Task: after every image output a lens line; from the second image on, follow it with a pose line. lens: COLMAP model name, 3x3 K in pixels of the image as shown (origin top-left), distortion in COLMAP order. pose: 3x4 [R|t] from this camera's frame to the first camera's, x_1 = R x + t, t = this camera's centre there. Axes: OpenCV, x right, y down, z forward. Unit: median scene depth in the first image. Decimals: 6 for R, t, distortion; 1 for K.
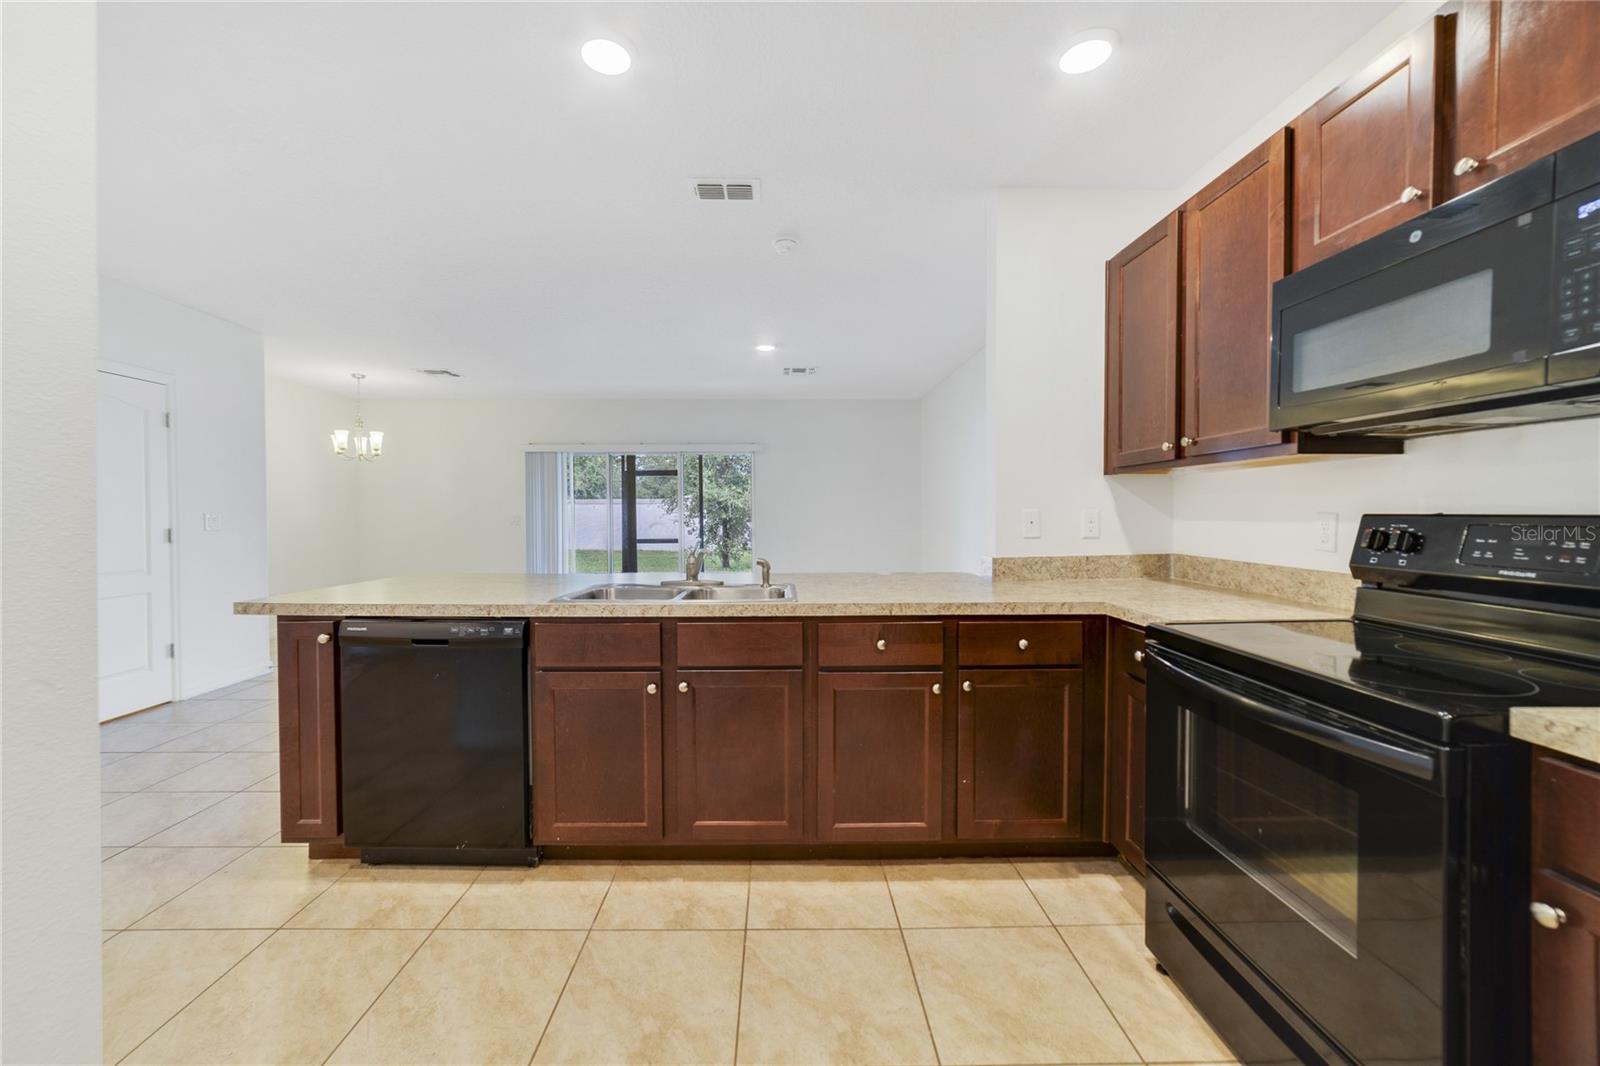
lens RADIAL K [[625.0, 0, 785.4], [0, 625.0, 523.8], [0, 0, 1]] dist [-0.001791, 0.000021]
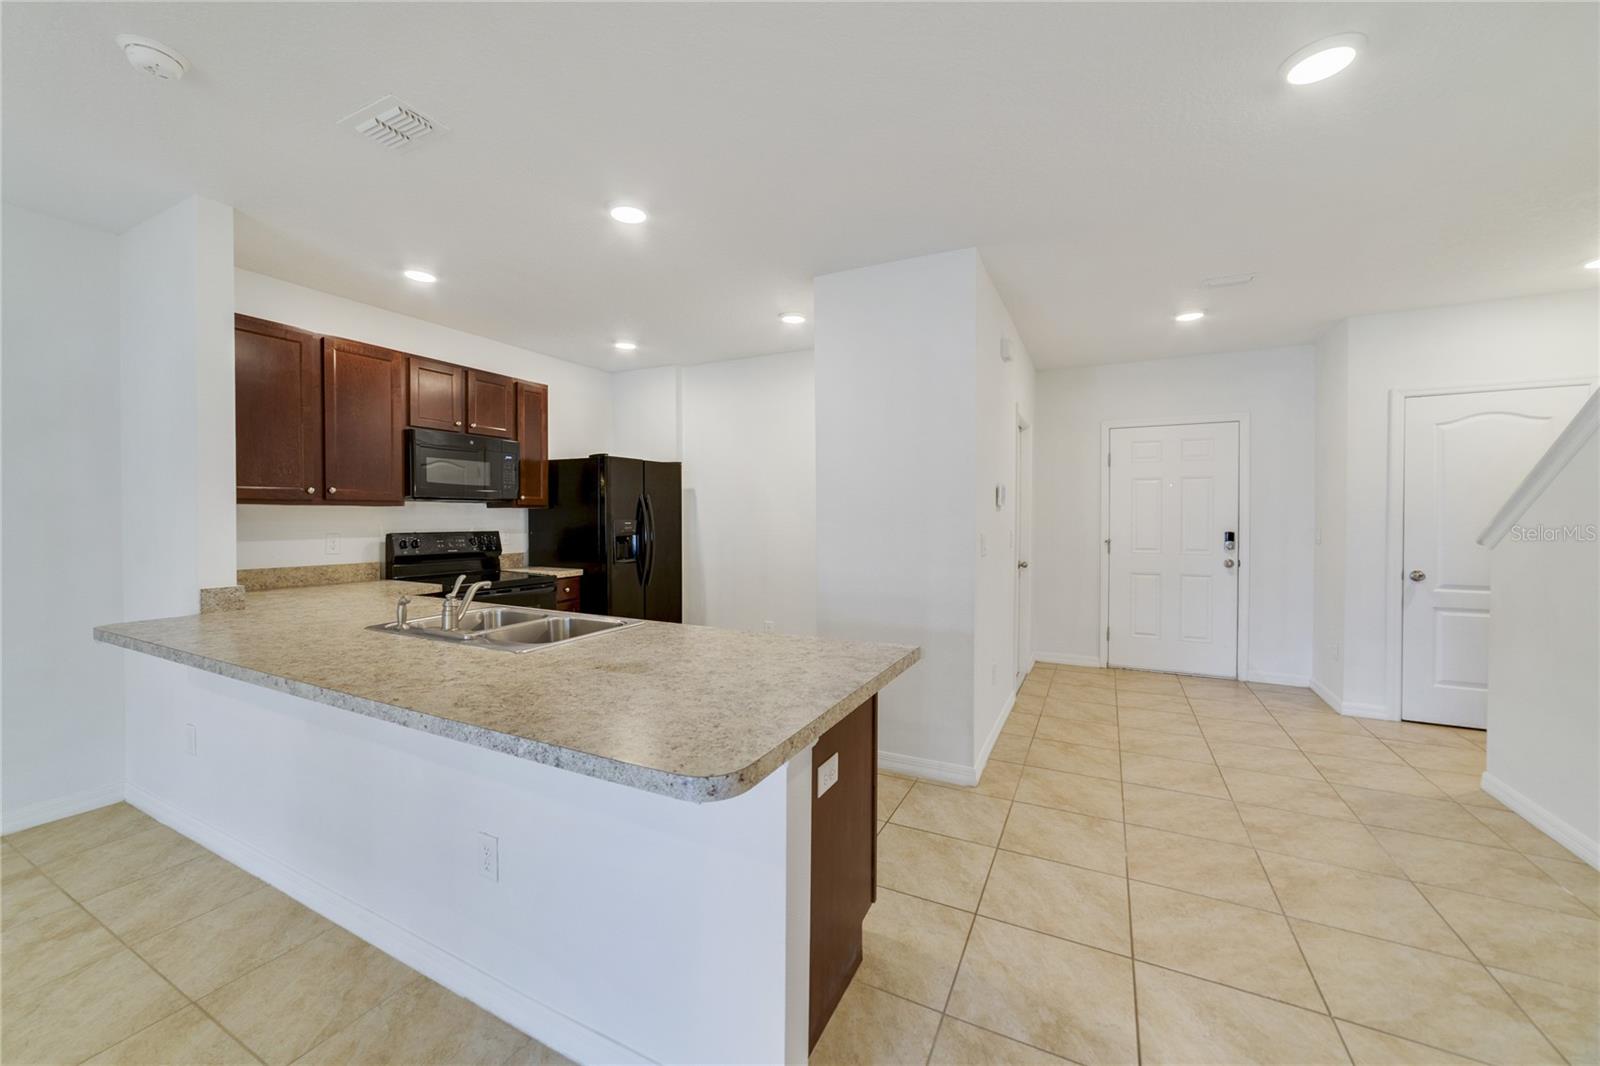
lens RADIAL K [[625.0, 0, 785.4], [0, 625.0, 523.8], [0, 0, 1]] dist [-0.001791, 0.000021]
pose [[-0.885259, -0.005519, 0.465065, -1.181051], [0.007931, 0.999605, 0.026959, -0.085174], [-0.465030, 0.027554, -0.884866, 1.979027]]
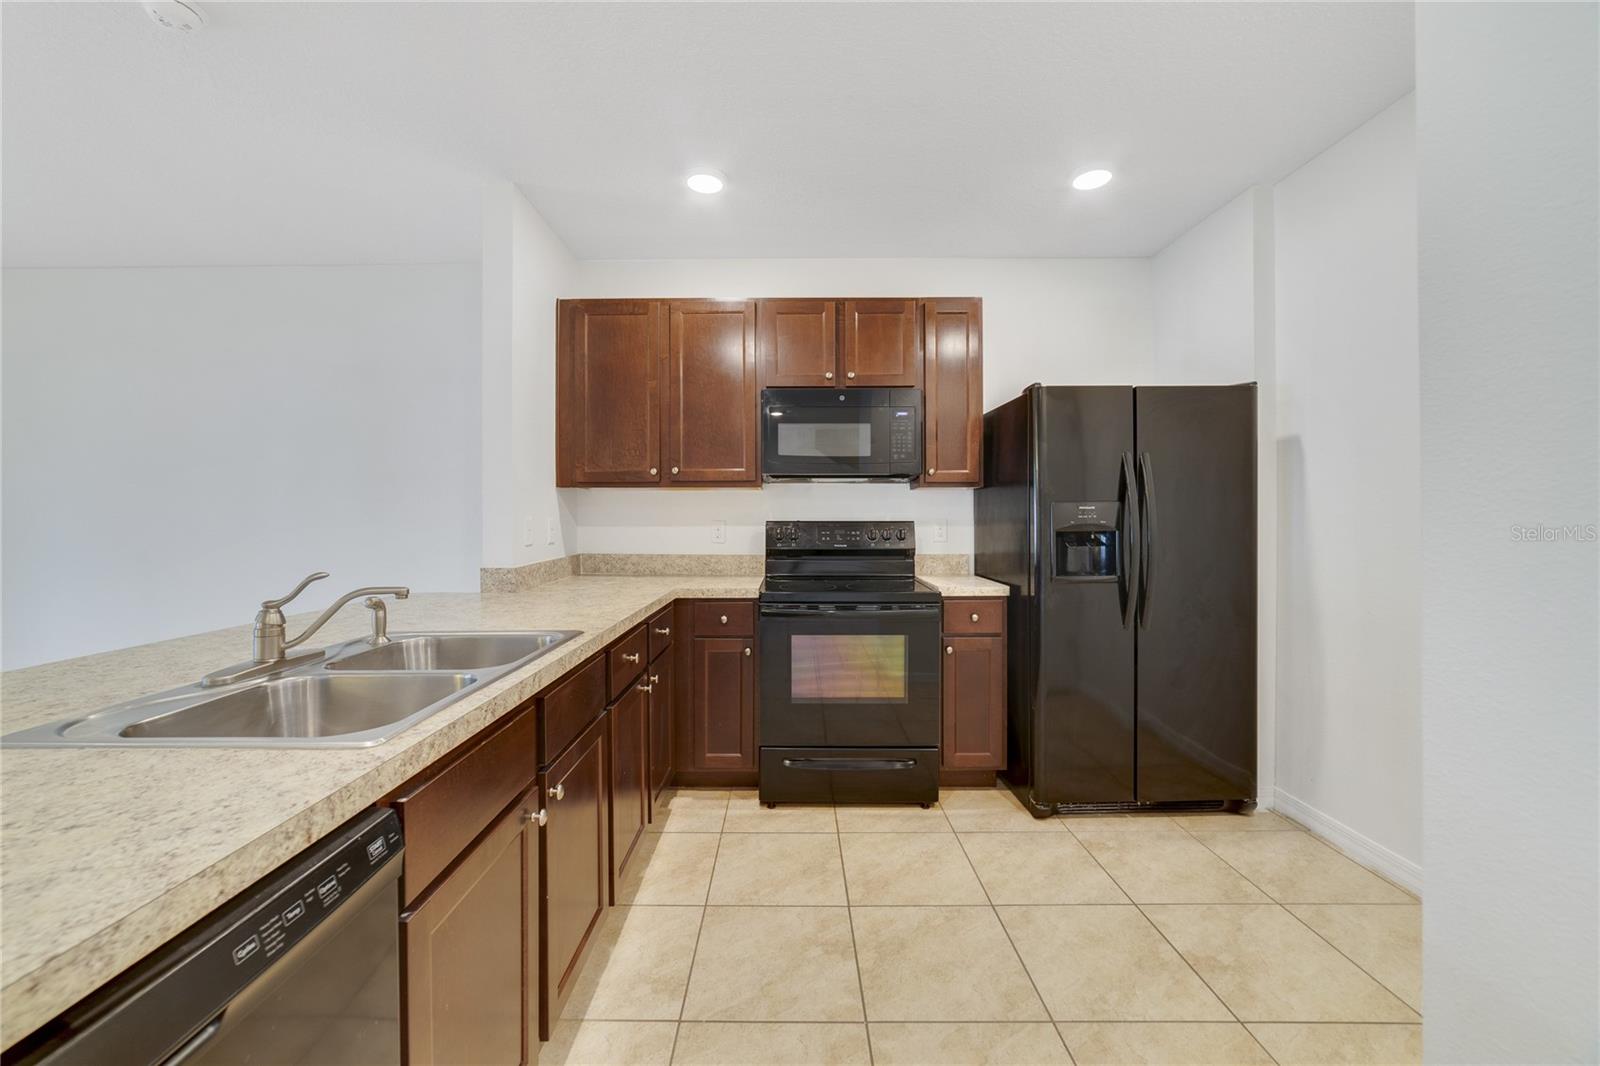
lens RADIAL K [[625.0, 0, 785.4], [0, 625.0, 523.8], [0, 0, 1]] dist [-0.001791, 0.000021]
pose [[0.014114, -0.006619, 0.999878, -0.826092], [0.019038, 0.999799, 0.006350, -0.016164], [-0.999719, 0.018946, 0.014237, 0.773025]]
